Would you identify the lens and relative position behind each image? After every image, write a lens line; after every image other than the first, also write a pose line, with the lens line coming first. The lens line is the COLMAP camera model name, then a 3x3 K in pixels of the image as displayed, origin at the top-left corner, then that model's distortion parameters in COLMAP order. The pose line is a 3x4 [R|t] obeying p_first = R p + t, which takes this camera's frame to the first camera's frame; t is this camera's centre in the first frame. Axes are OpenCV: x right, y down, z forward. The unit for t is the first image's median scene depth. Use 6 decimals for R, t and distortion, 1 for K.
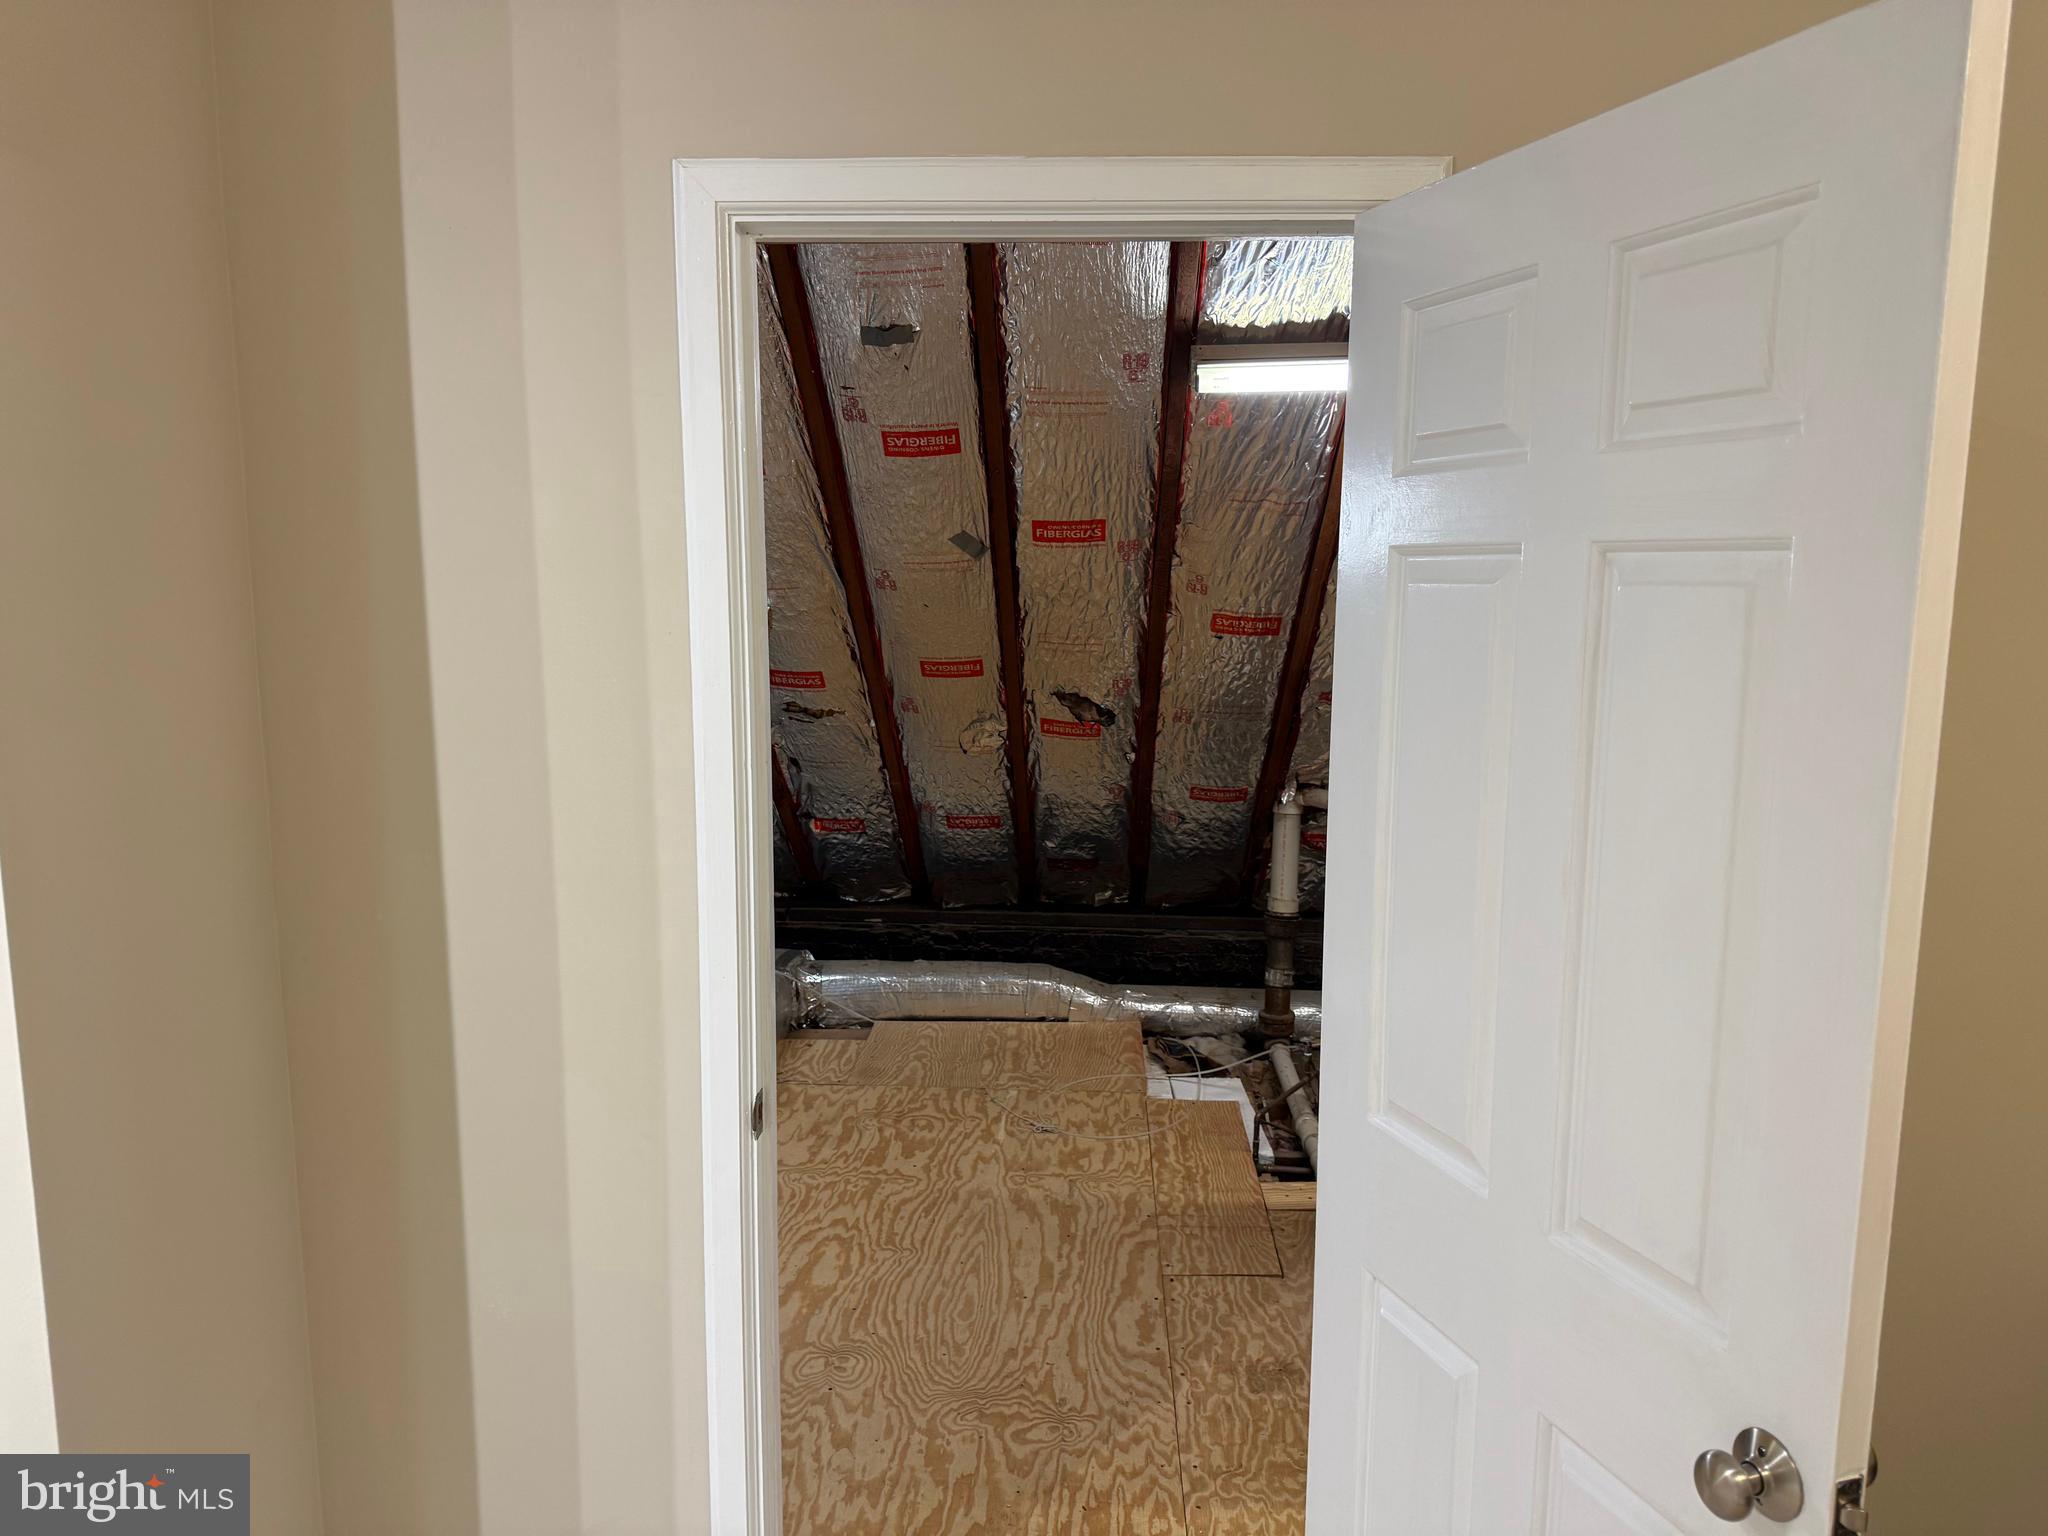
lens RADIAL K [[1455.4, 0, 1038.0], [0, 1455.4, 770.9], [0, 0, 1]] dist [0.059943, -0.072970]
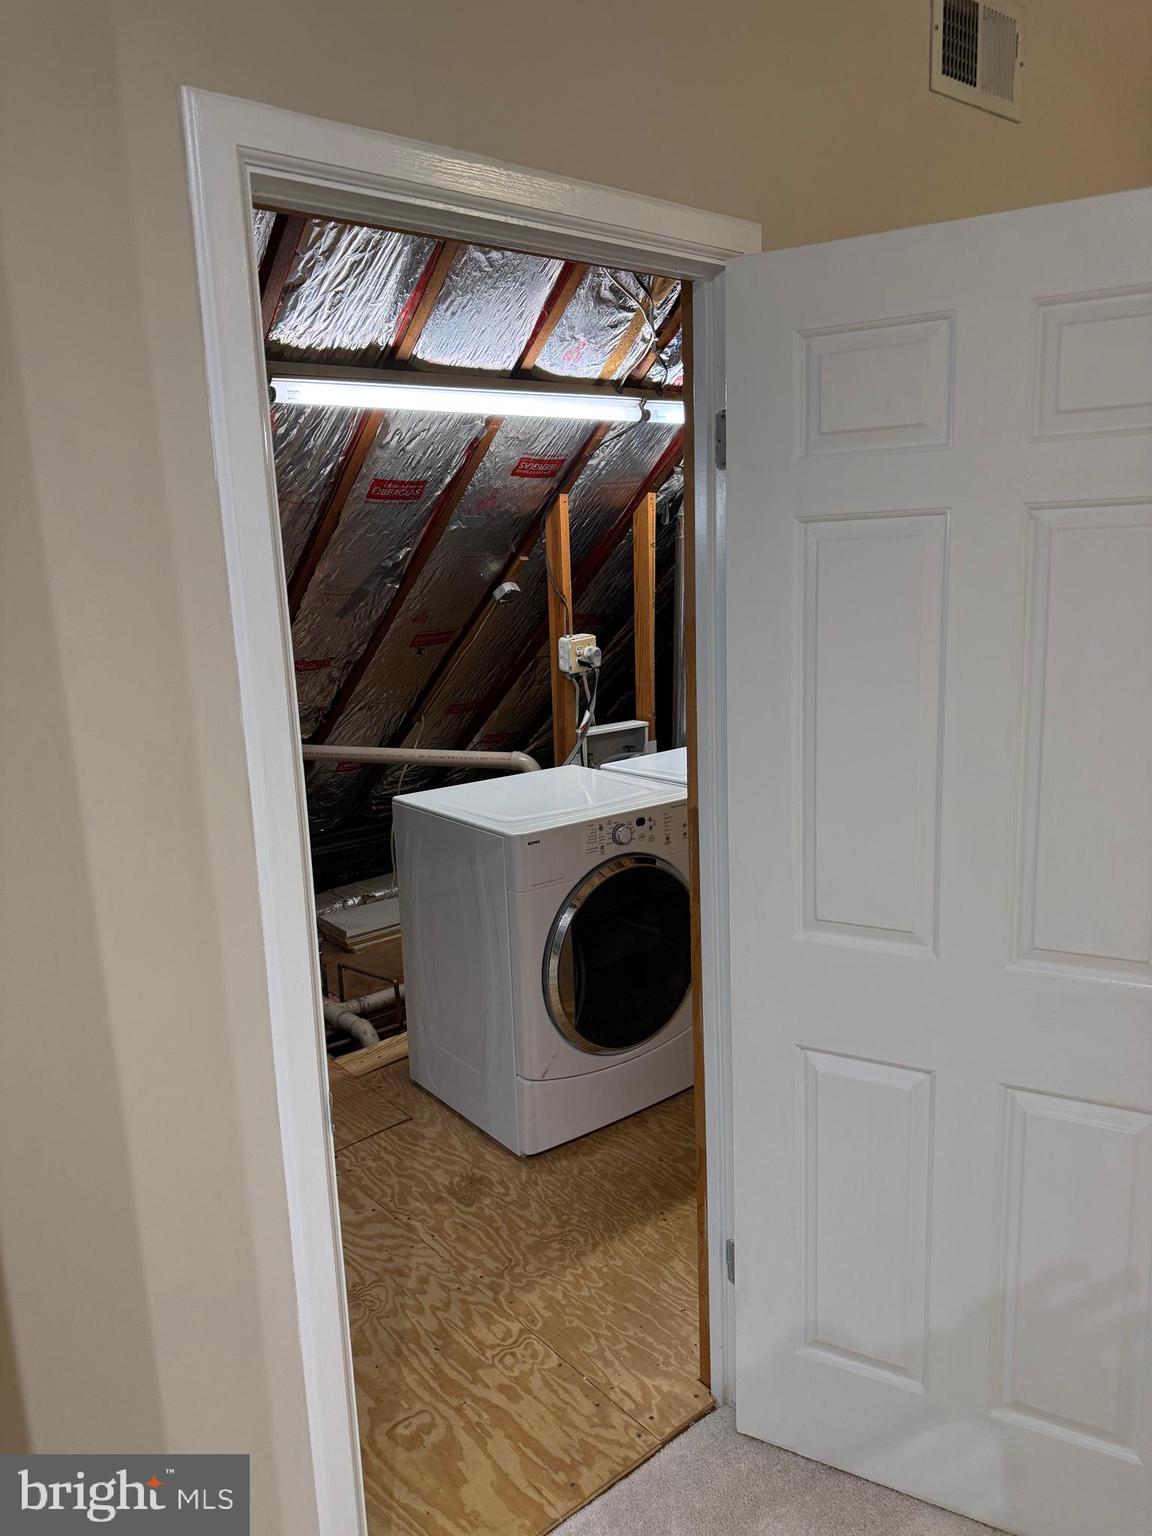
lens RADIAL K [[1091.6, 0, 580.2], [0, 1091.6, 763.2], [0, 0, 1]] dist [0.059943, -0.072970]
pose [[0.744427, -0.155552, 0.649331, -0.344190], [0.131927, 0.987580, 0.085333, -0.023672], [-0.654540, 0.022140, 0.755703, 0.213266]]
